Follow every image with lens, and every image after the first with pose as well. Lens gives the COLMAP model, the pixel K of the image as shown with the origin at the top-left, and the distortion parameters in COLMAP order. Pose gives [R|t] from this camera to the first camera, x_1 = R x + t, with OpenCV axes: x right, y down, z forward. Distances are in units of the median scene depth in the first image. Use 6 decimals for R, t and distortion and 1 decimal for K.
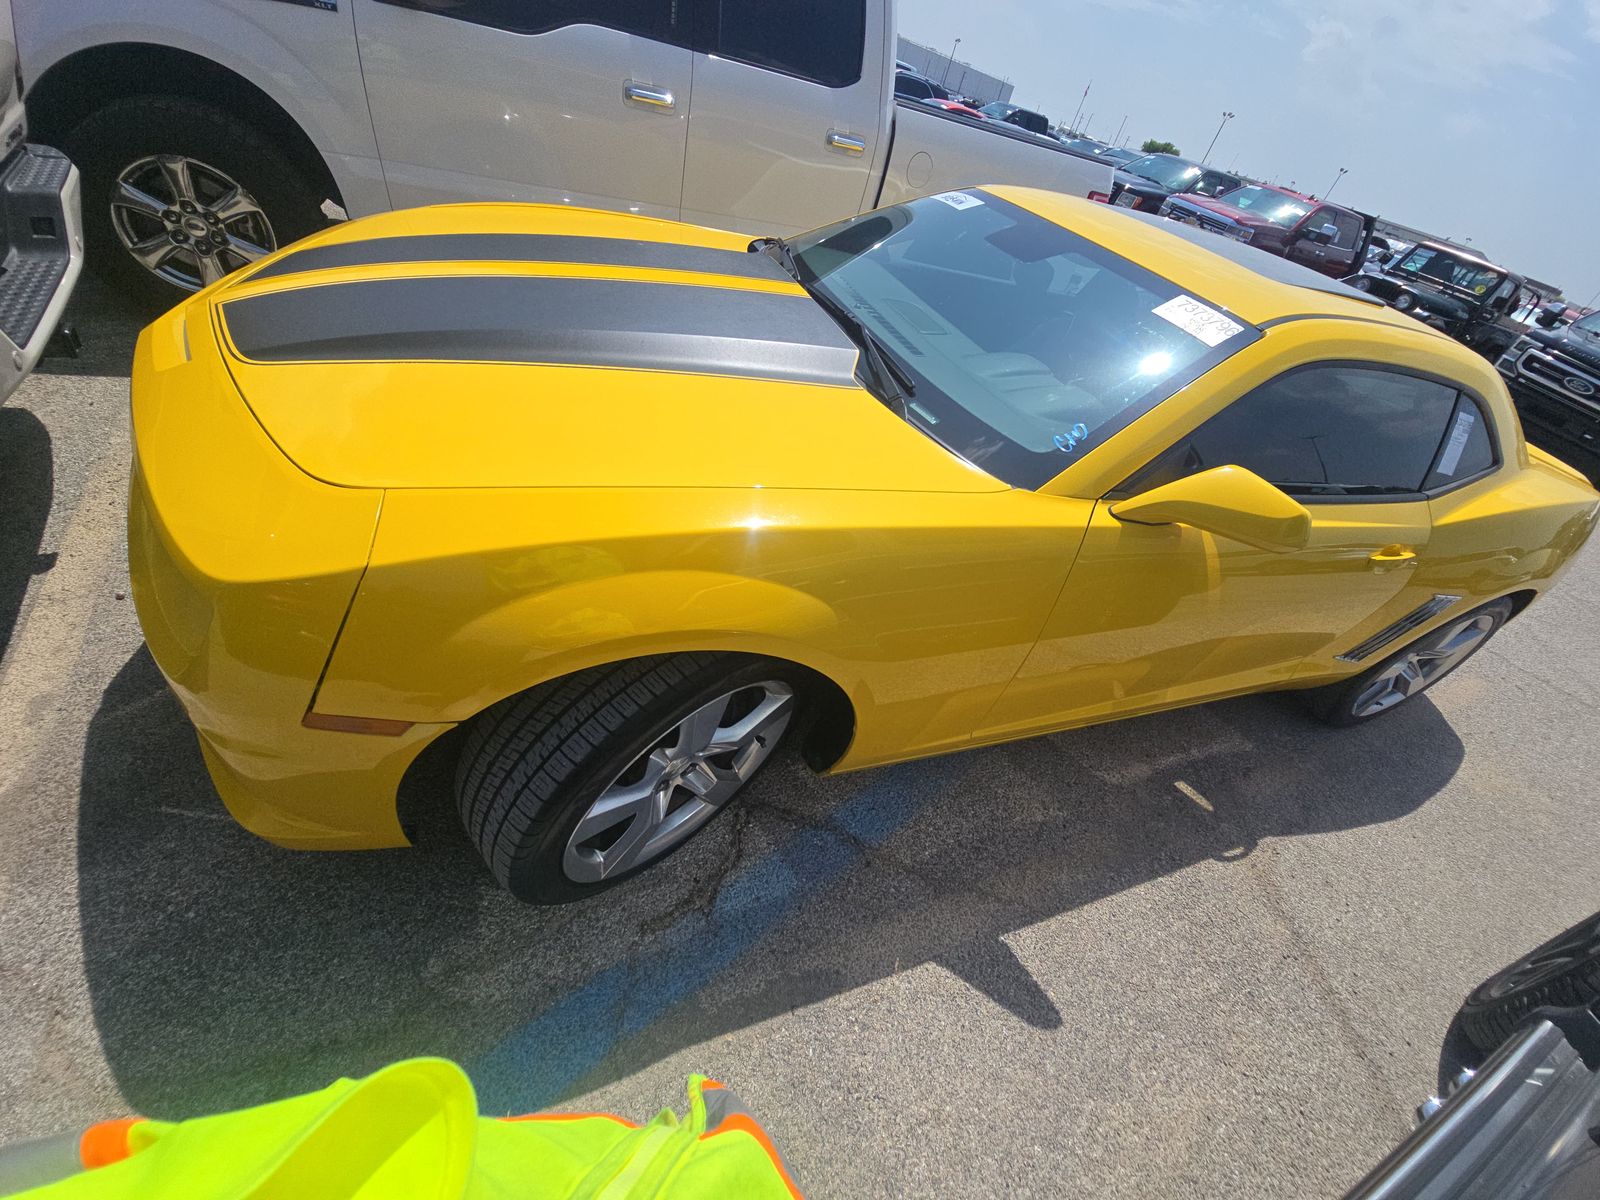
lens RADIAL K [[650.3, 0, 809.2], [0, 650.3, 602.8], [0, 0, 1]] dist [0.031929, -0.018138]
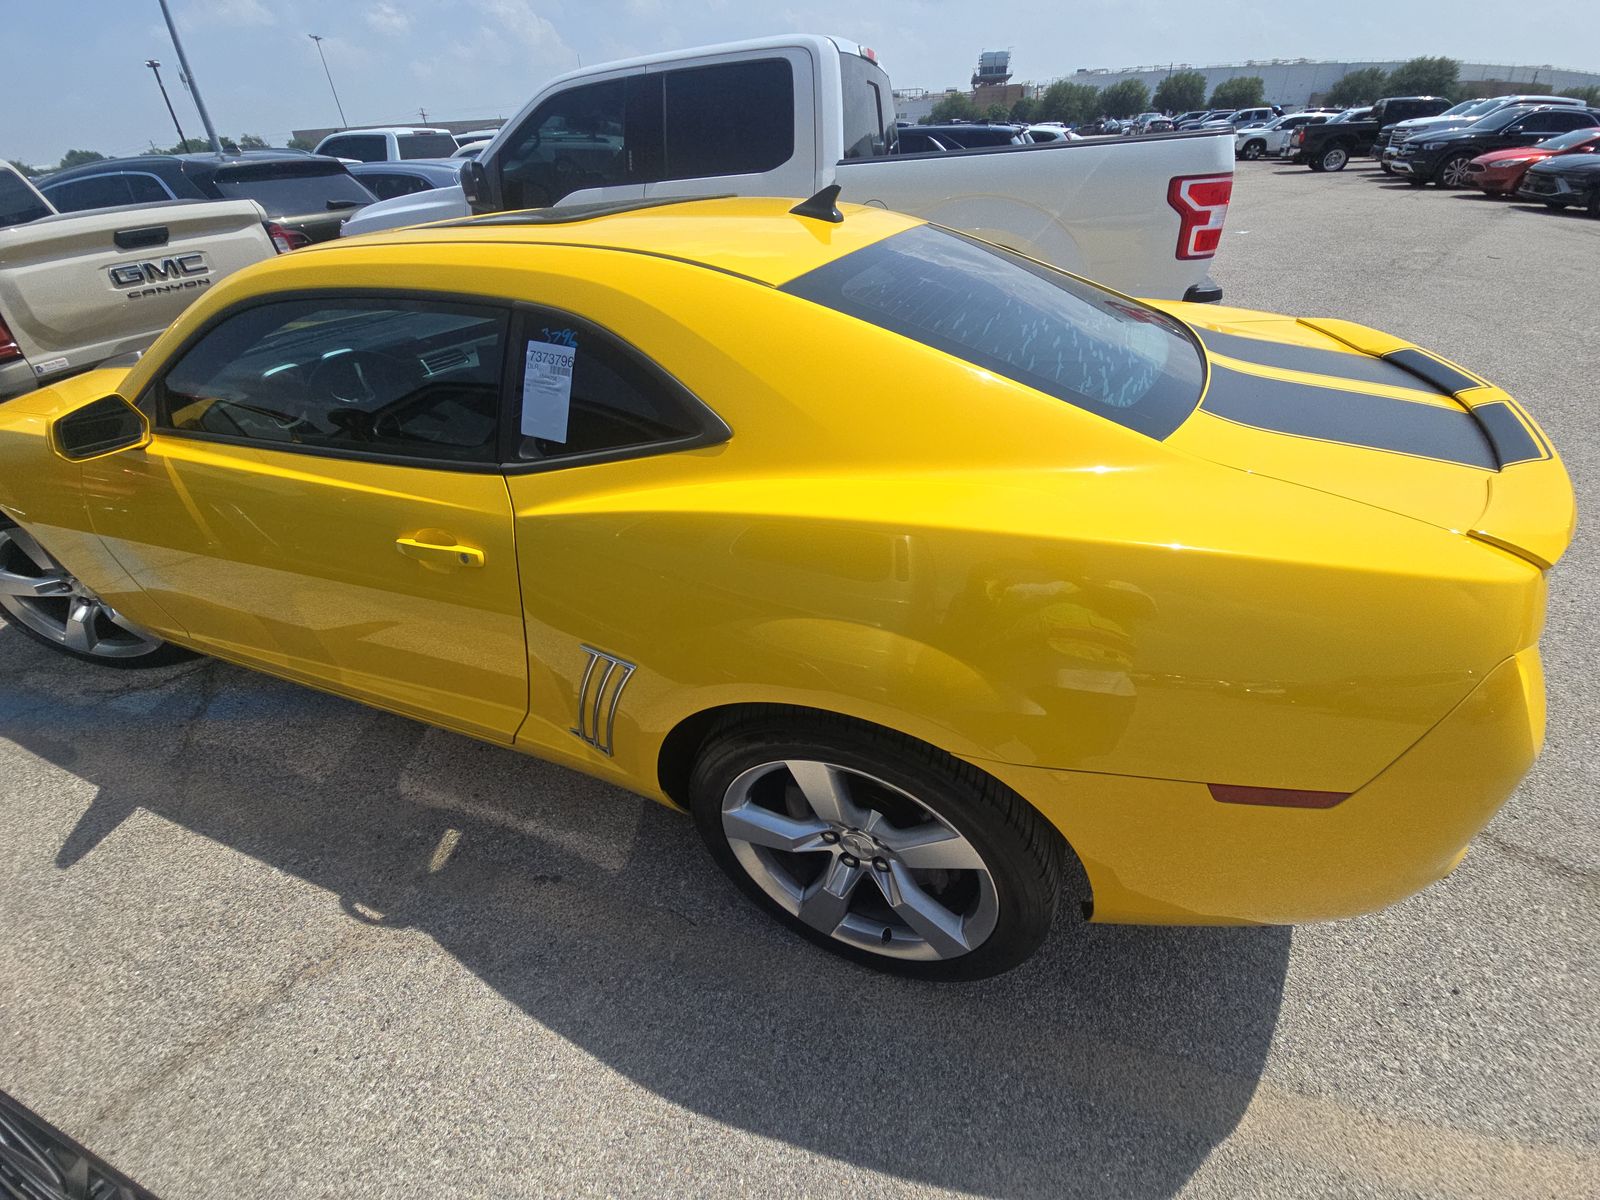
lens RADIAL K [[650.3, 0, 809.2], [0, 650.3, 602.8], [0, 0, 1]] dist [0.031929, -0.018138]
pose [[0.682719, 0.140603, -0.717025, 1.596607], [-0.255353, 0.965348, -0.053838, -0.074467], [0.684609, 0.219851, 0.694965, 0.768300]]
